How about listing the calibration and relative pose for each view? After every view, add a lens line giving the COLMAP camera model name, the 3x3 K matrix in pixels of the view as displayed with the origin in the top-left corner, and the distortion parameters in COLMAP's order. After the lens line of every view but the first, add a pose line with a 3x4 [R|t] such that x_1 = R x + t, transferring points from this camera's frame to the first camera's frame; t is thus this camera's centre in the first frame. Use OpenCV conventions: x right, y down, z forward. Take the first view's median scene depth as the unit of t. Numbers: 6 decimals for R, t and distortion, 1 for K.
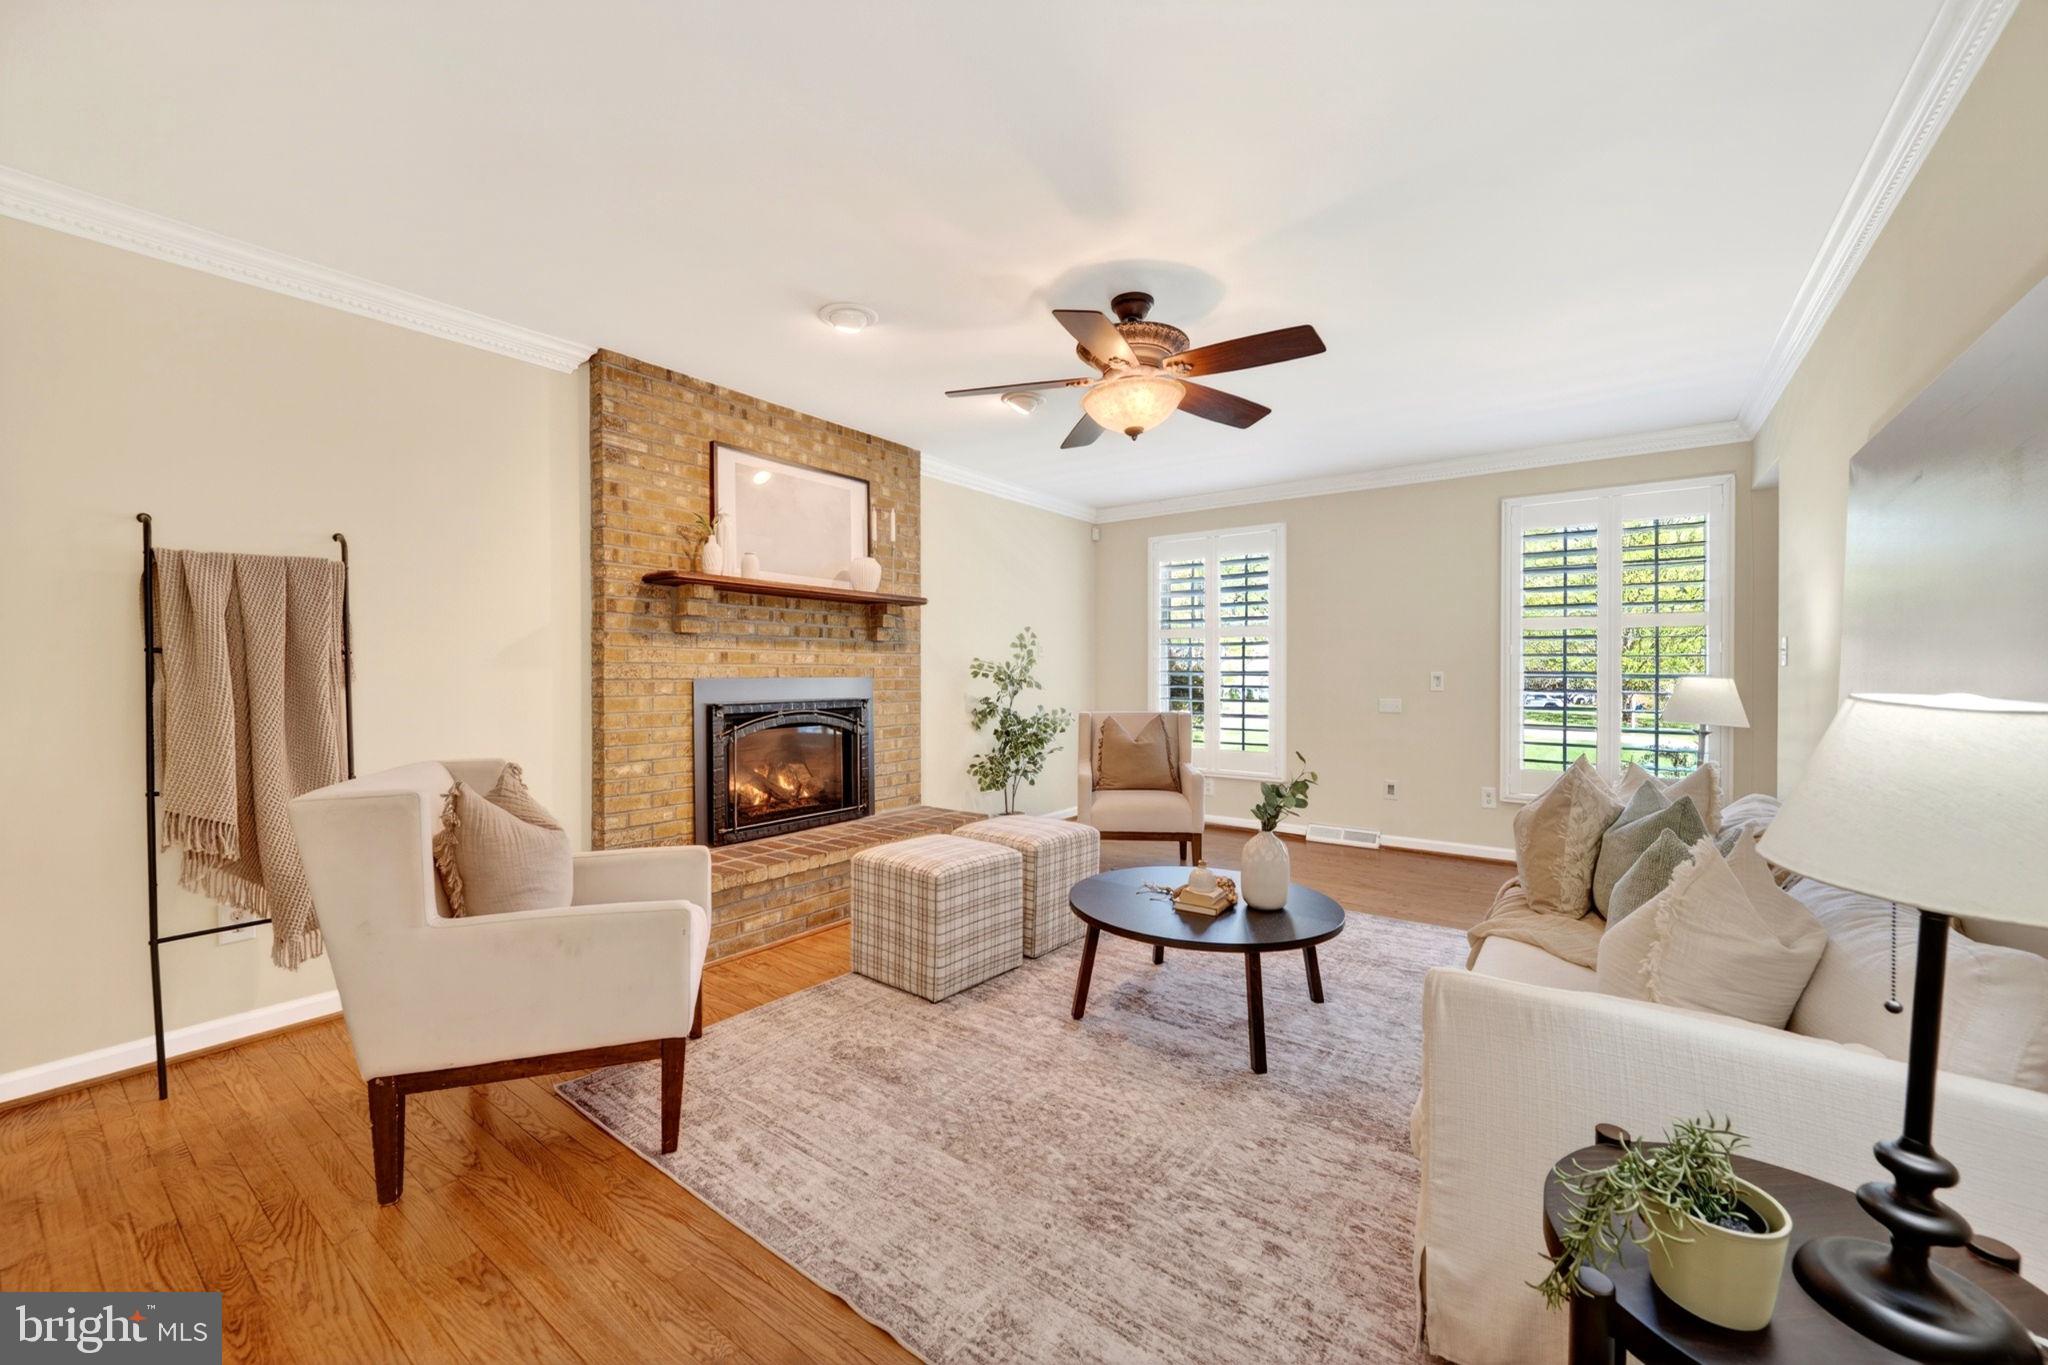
lens RADIAL K [[794.5, 0, 1024.4], [0, 794.5, 679.4], [0, 0, 1]] dist [0.000867, 0.000048]
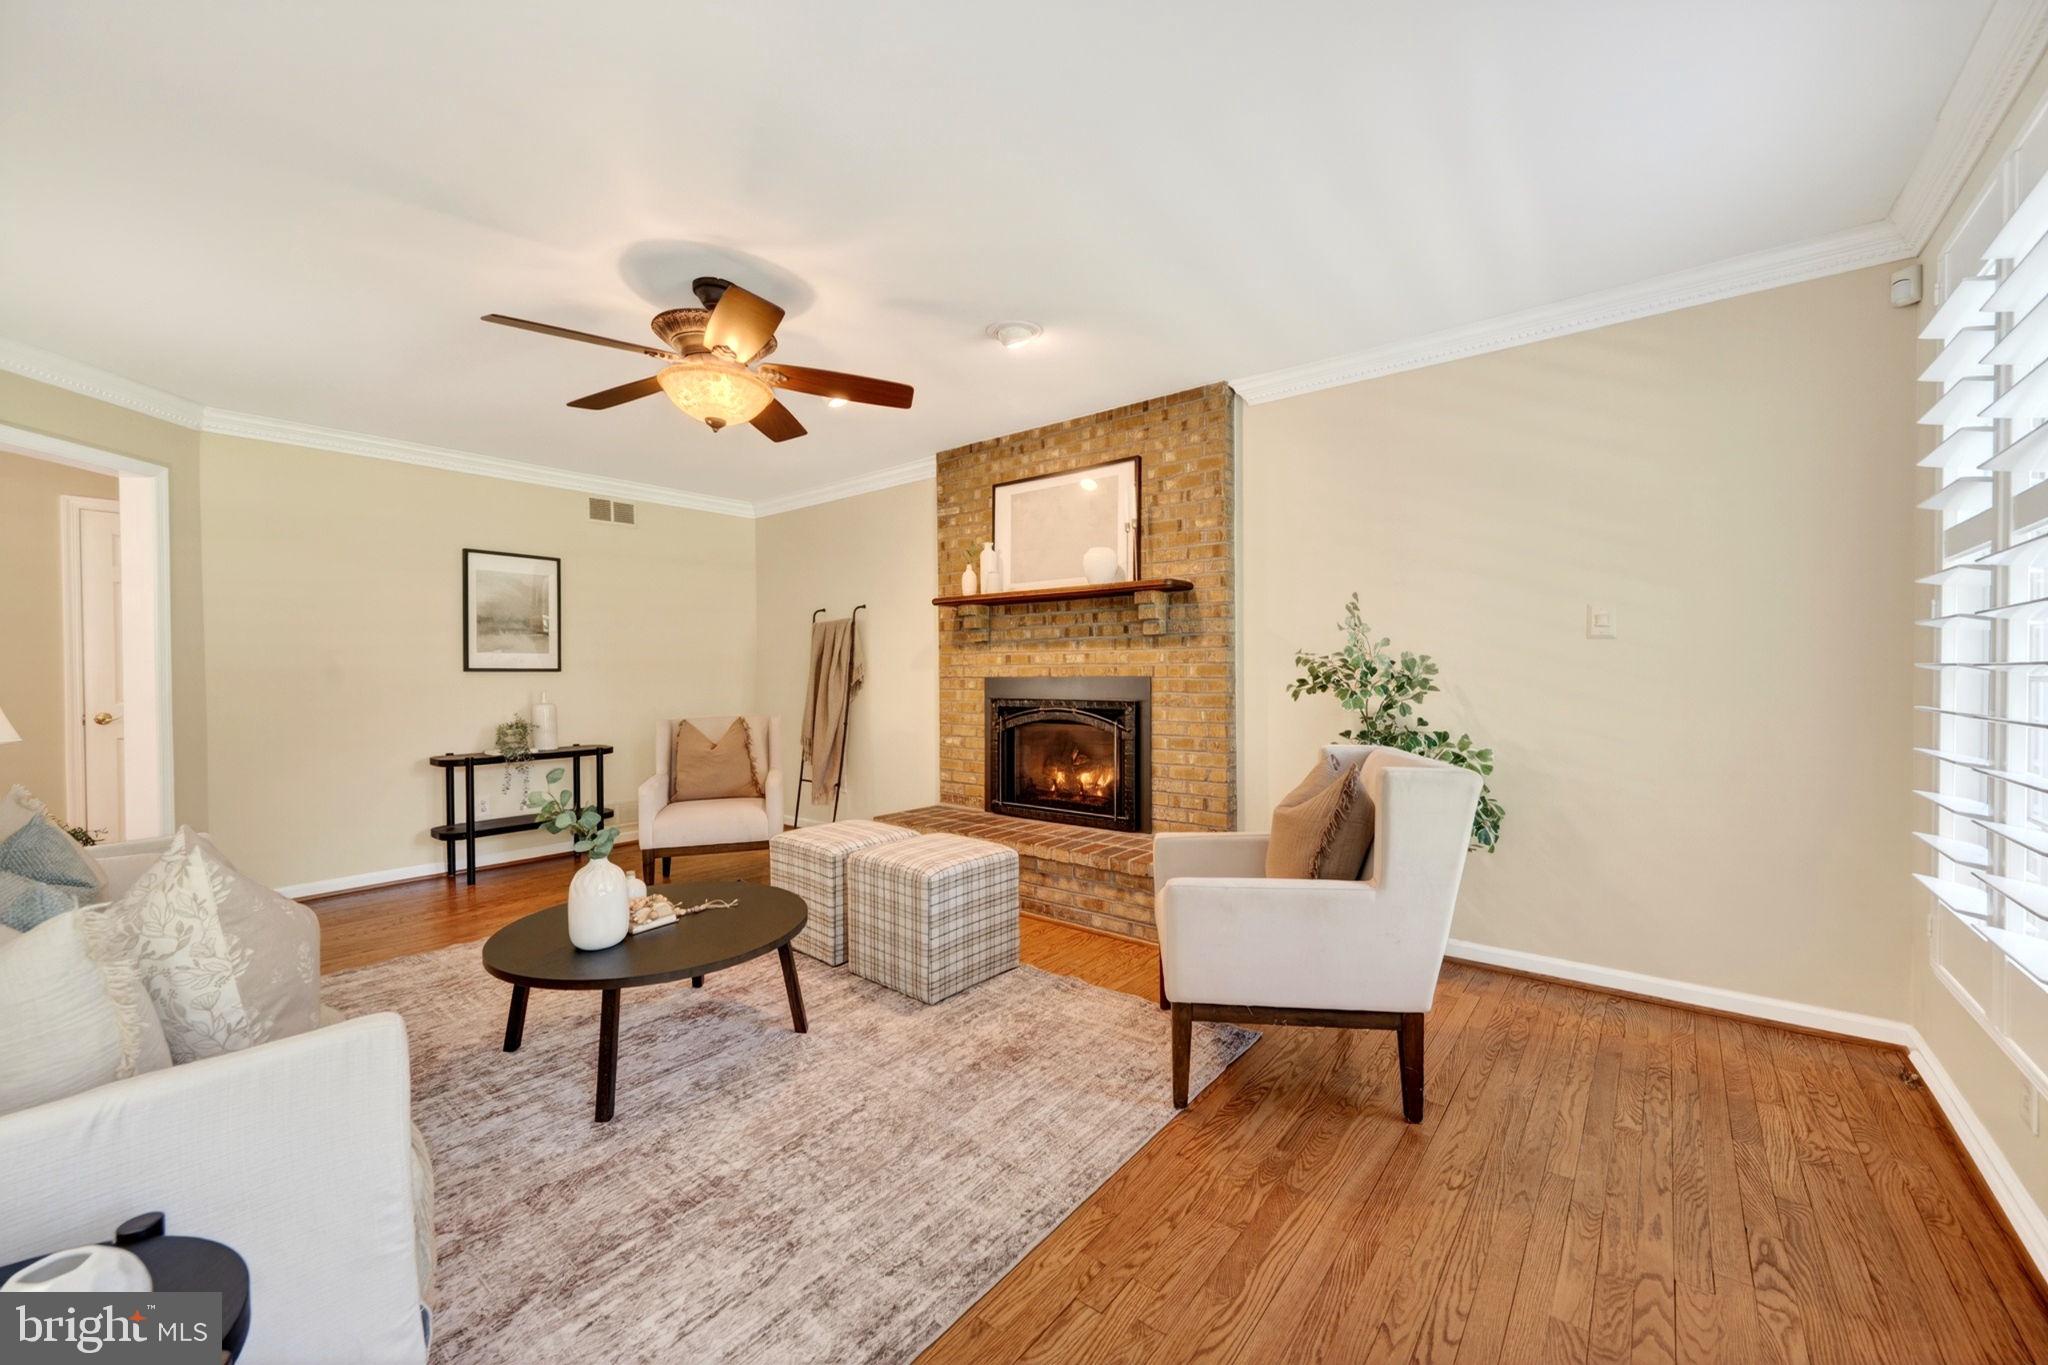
lens RADIAL K [[794.5, 0, 1024.4], [0, 794.5, 679.4], [0, 0, 1]] dist [0.000867, 0.000048]
pose [[-0.046007, 0.009908, -0.998892, 0.776889], [-0.002801, 0.999946, 0.010047, -0.009406], [0.998937, 0.003261, -0.045977, 1.017888]]
